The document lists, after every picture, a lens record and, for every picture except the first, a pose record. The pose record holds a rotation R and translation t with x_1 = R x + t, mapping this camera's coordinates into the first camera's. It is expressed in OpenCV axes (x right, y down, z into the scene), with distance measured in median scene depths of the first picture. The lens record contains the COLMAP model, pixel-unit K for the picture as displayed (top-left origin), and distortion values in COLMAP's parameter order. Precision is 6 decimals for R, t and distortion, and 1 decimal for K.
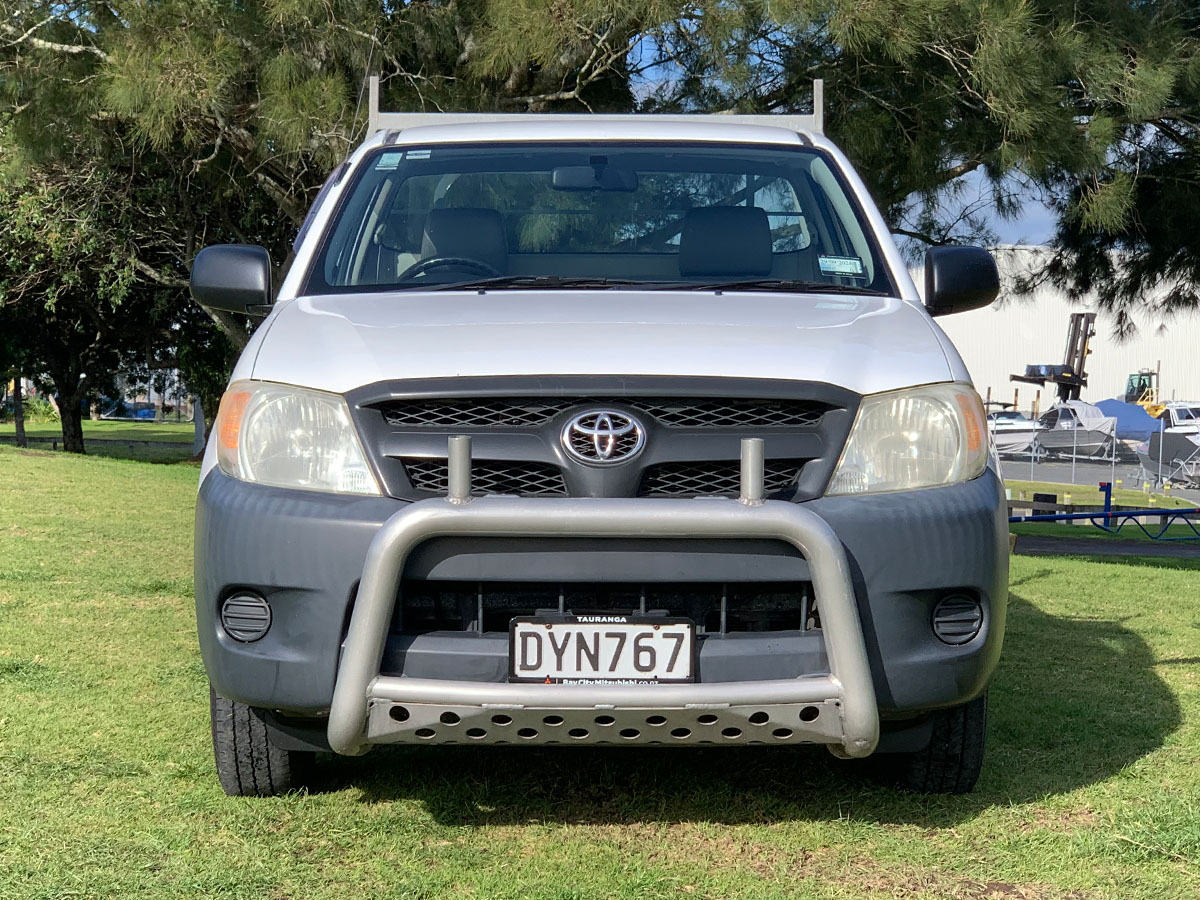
lens RADIAL K [[2382.8, 0, 536.2], [0, 2382.8, 450.3], [0, 0, 1]] dist [0.038461, 0.503068]
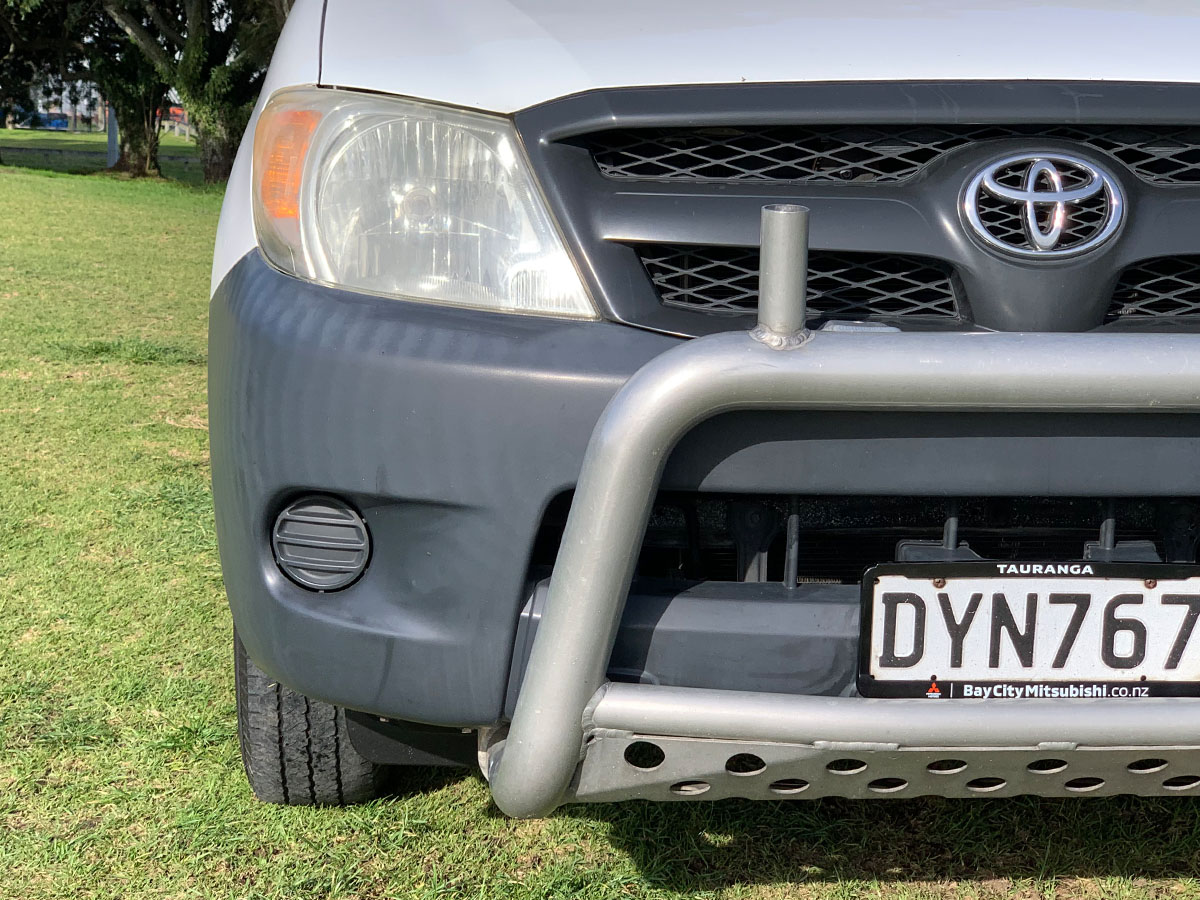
lens RADIAL K [[2199.9, 0, 597.7], [0, 2199.9, 400.8], [0, 0, 1]] dist [0.015687, 0.494277]
pose [[0.997174, -0.002049, 0.075101, -0.100316], [-0.006049, 0.994192, 0.107449, -0.013971], [-0.074885, -0.107599, 0.991370, 0.536972]]
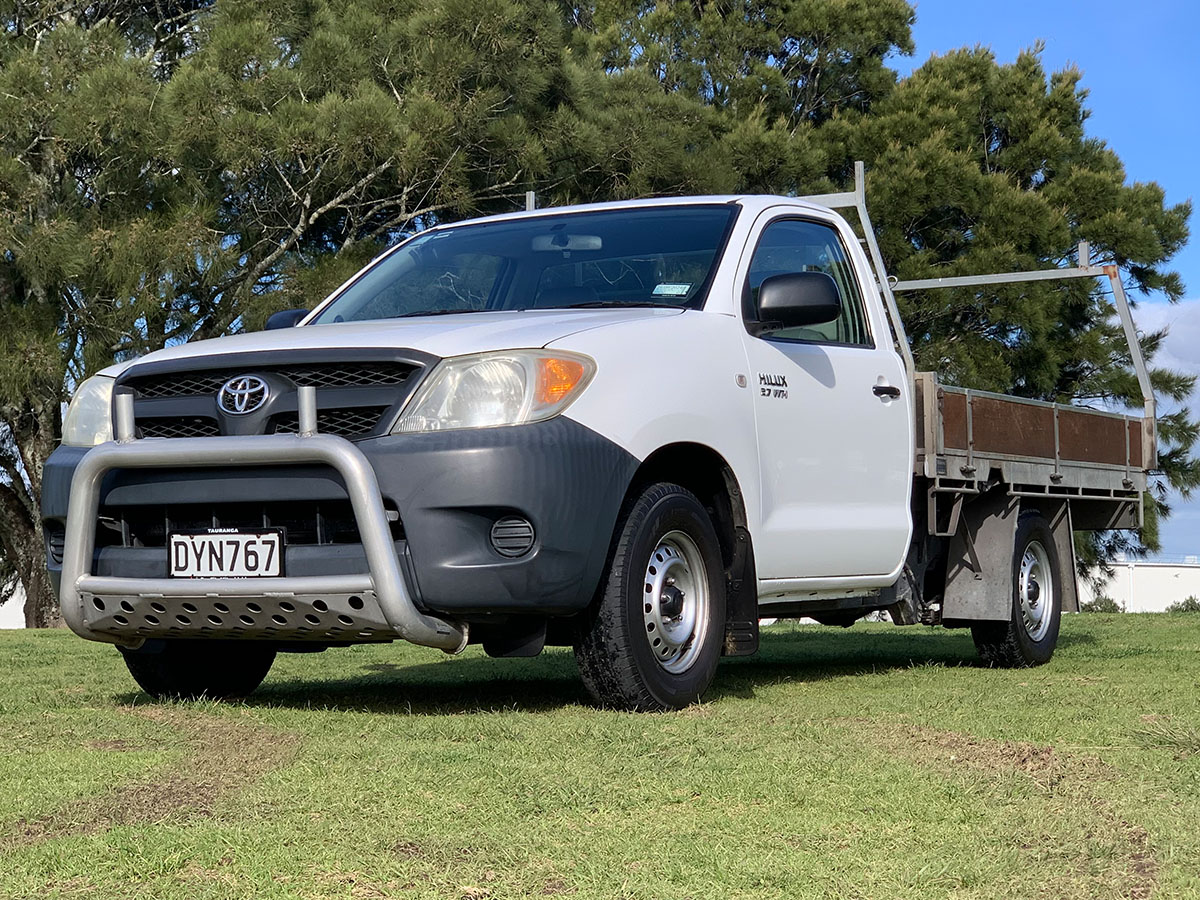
lens RADIAL K [[2382.8, 0, 536.2], [0, 2382.8, 450.3], [0, 0, 1]] dist [0.038461, 0.503068]
pose [[0.880060, -0.032379, -0.473757, 0.786654], [-0.018045, 0.994672, -0.101501, 0.154036], [0.474519, 0.097876, 0.874787, -0.068323]]
